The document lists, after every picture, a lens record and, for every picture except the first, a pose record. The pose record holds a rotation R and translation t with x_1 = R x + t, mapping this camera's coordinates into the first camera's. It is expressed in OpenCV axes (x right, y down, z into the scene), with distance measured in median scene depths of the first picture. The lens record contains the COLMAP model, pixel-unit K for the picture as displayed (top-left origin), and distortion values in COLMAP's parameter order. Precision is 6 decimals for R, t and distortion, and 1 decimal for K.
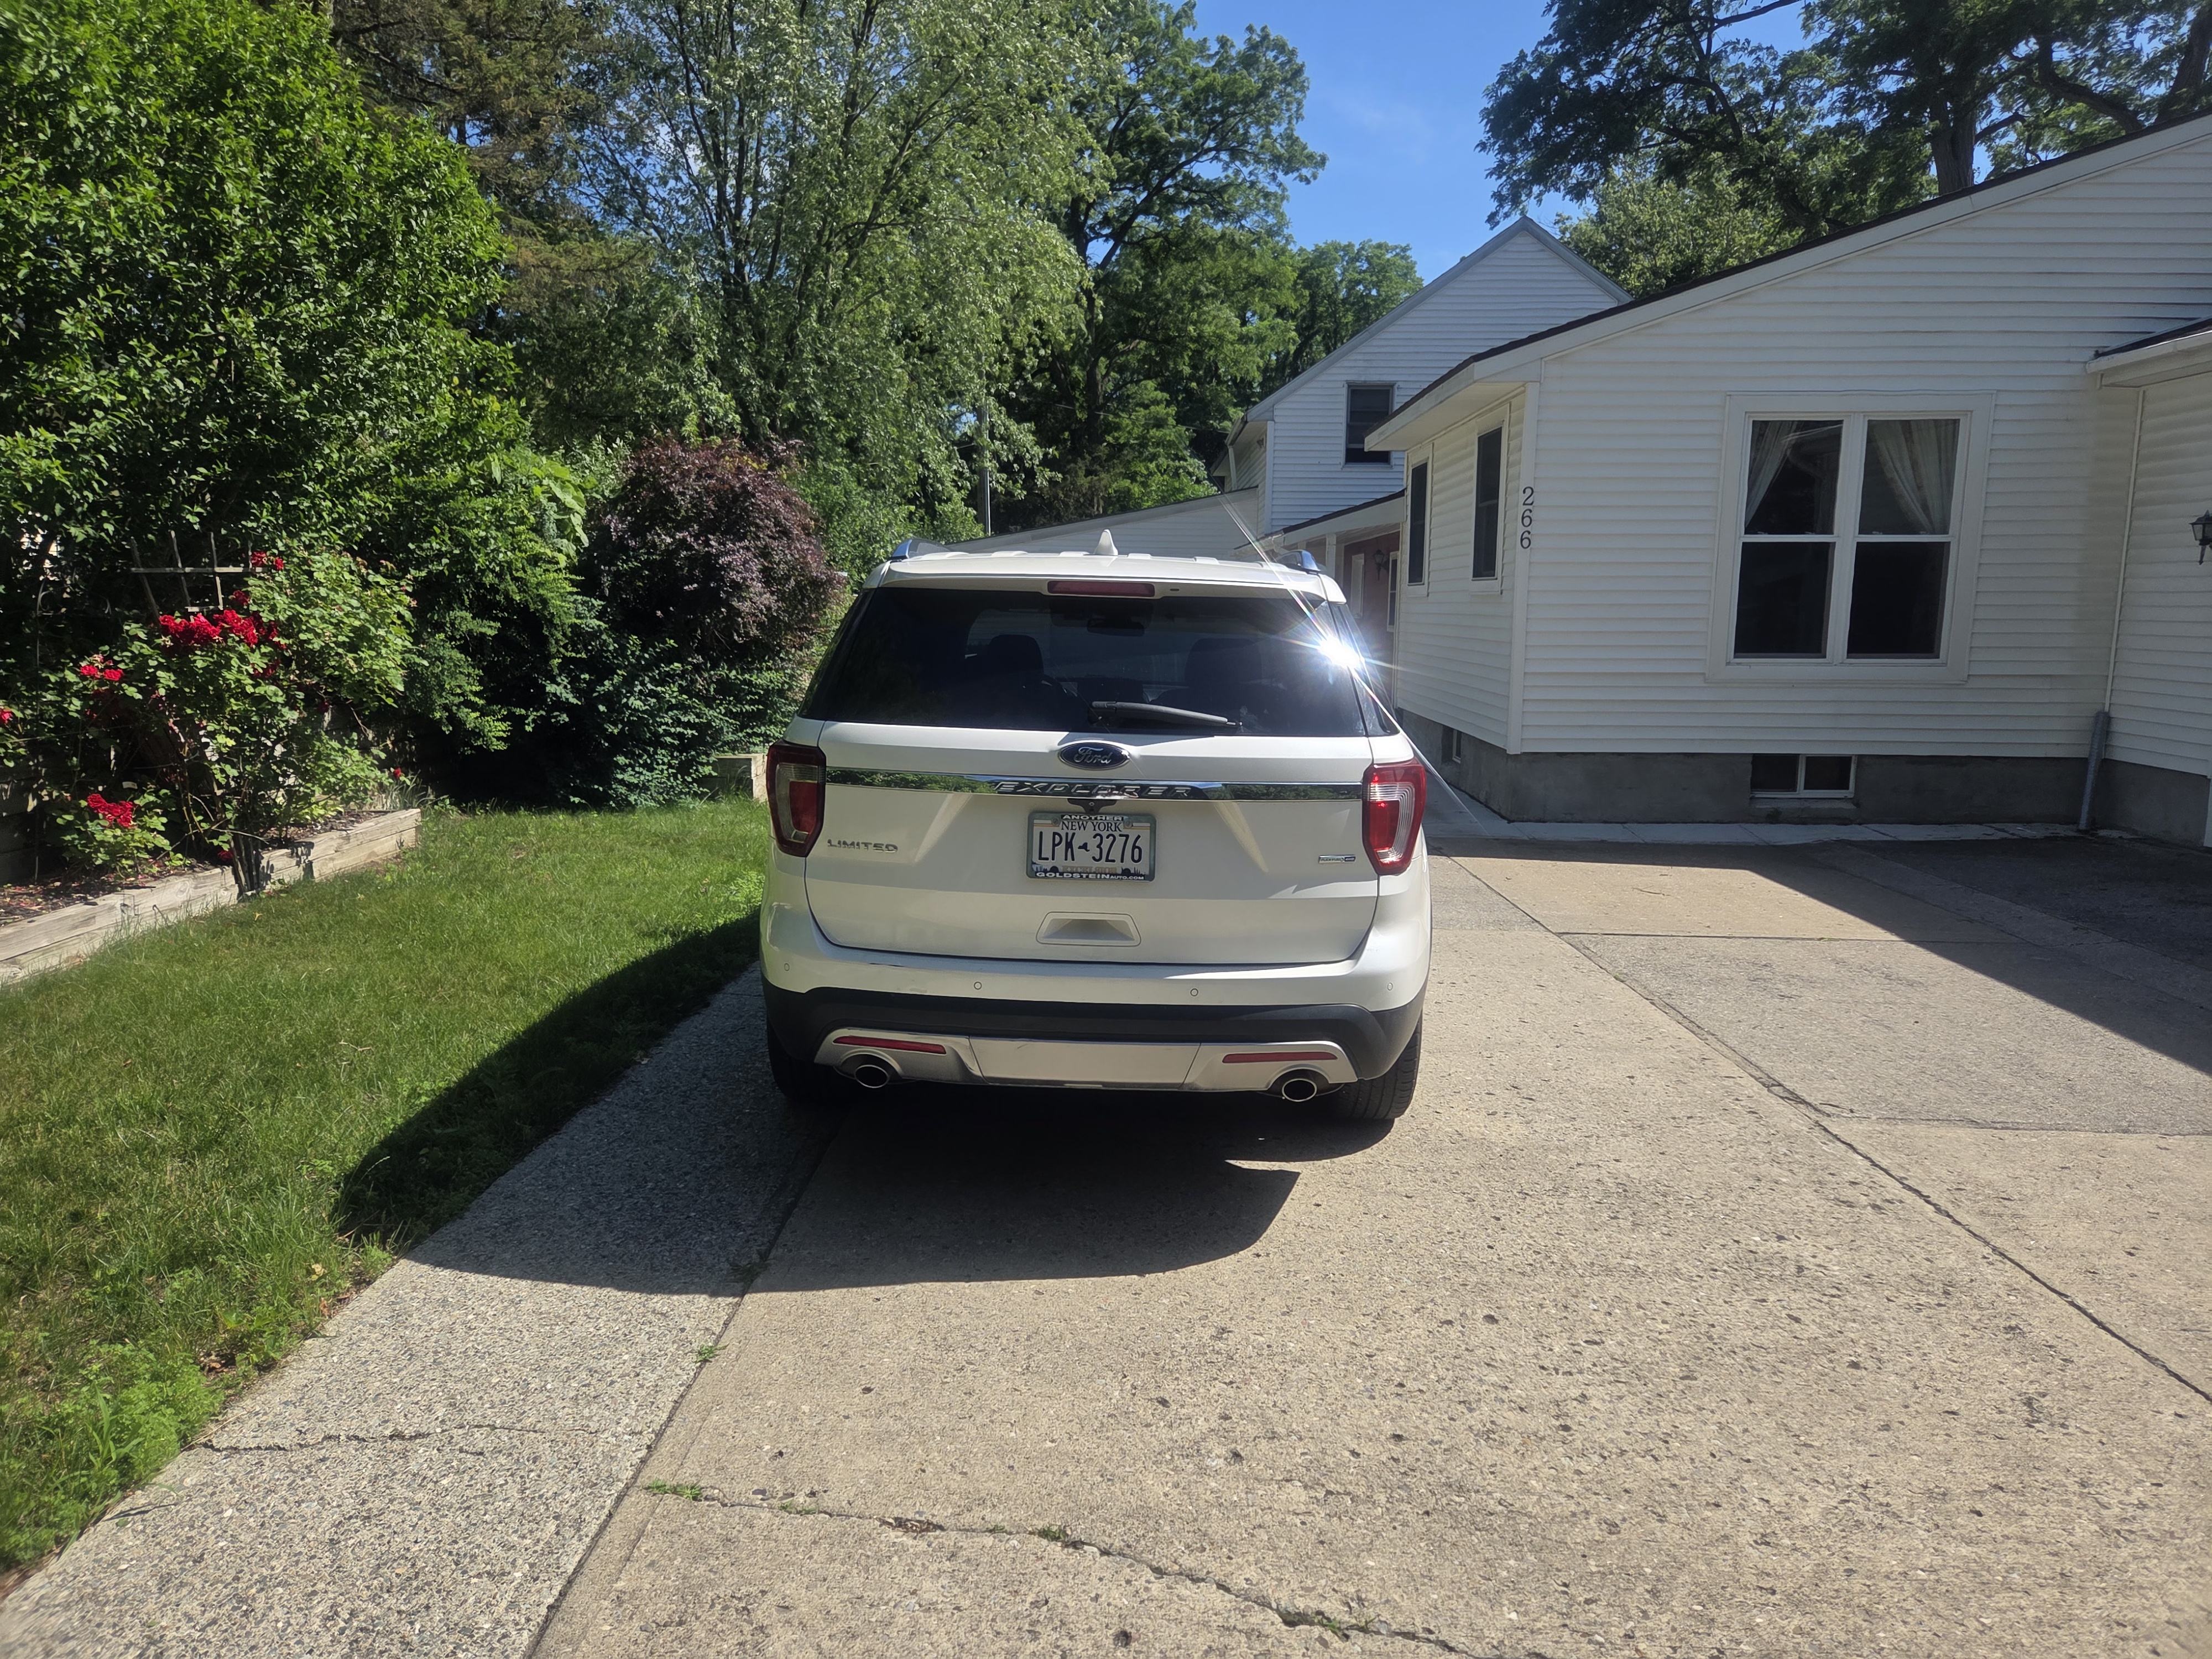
lens RADIAL K [[1465.7, 0, 1035.4], [0, 1465.7, 833.6], [0, 0, 1]] dist [-0.003759, -0.003674]
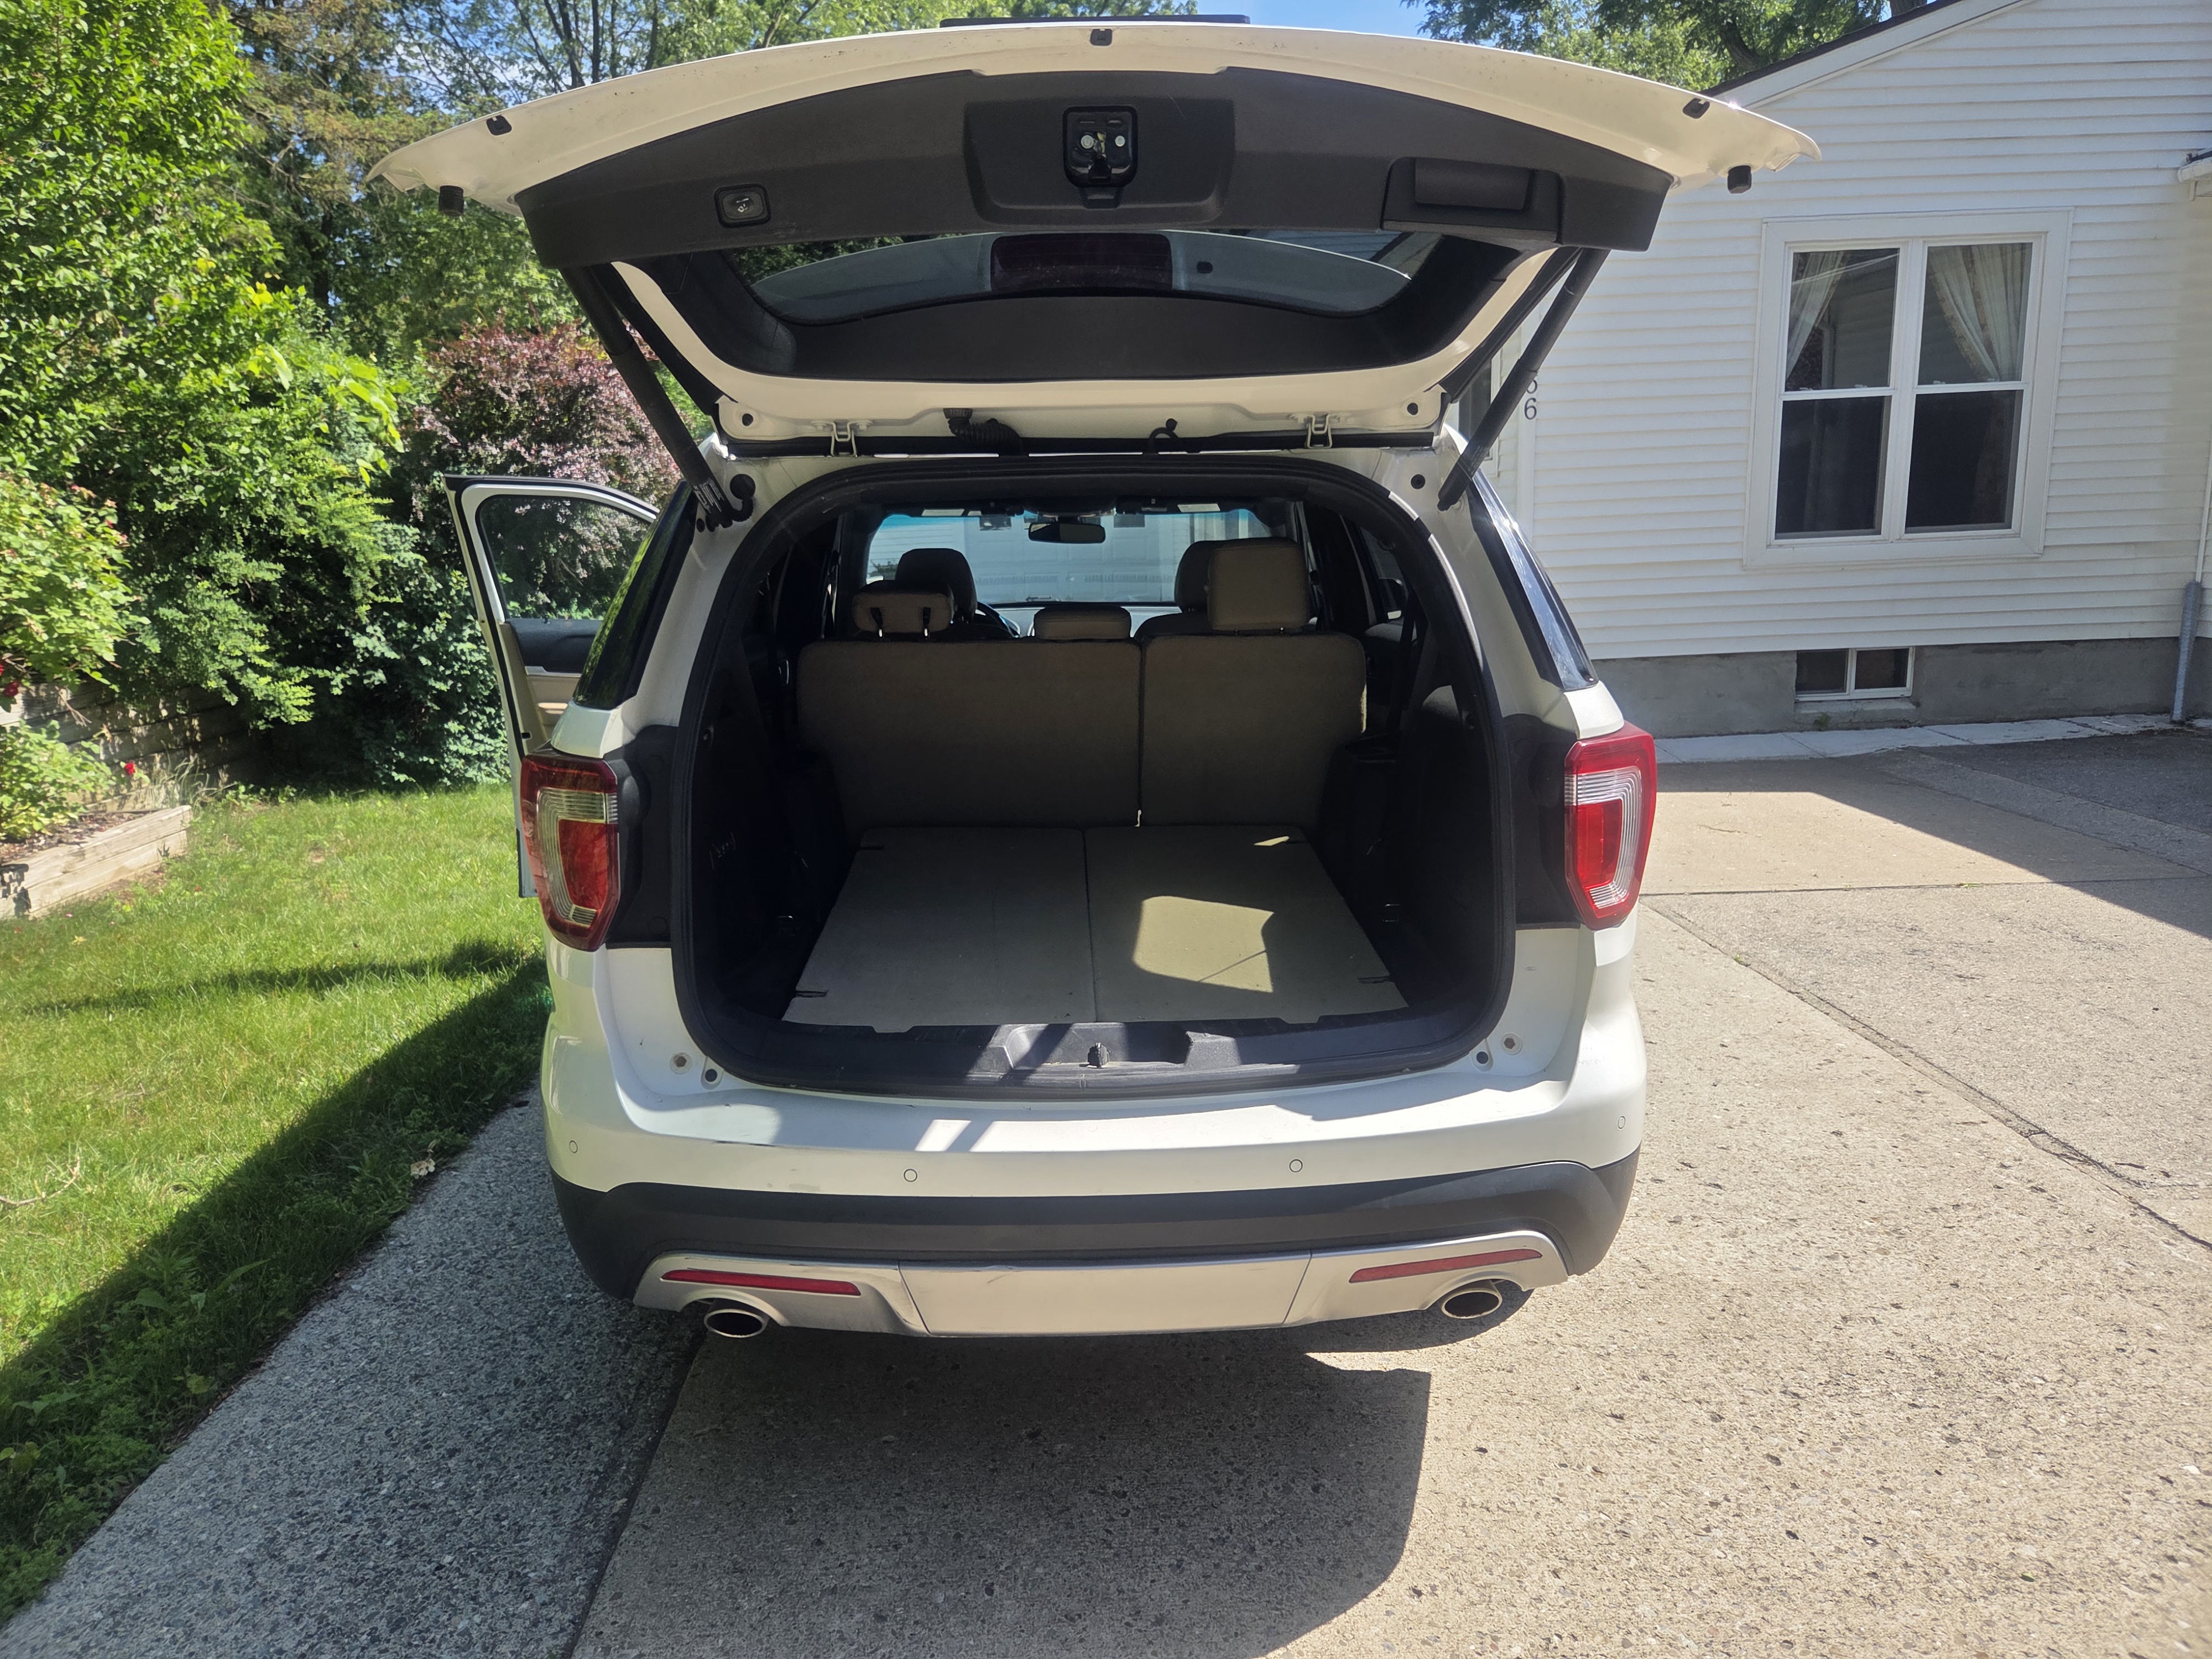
lens RADIAL K [[1465.7, 0, 1035.4], [0, 1465.7, 833.6], [0, 0, 1]] dist [-0.003759, -0.003674]
pose [[0.997191, -0.055406, 0.050402, -0.004895], [0.052478, 0.996955, 0.057670, -0.021512], [-0.053444, -0.054863, 0.997063, 0.171734]]
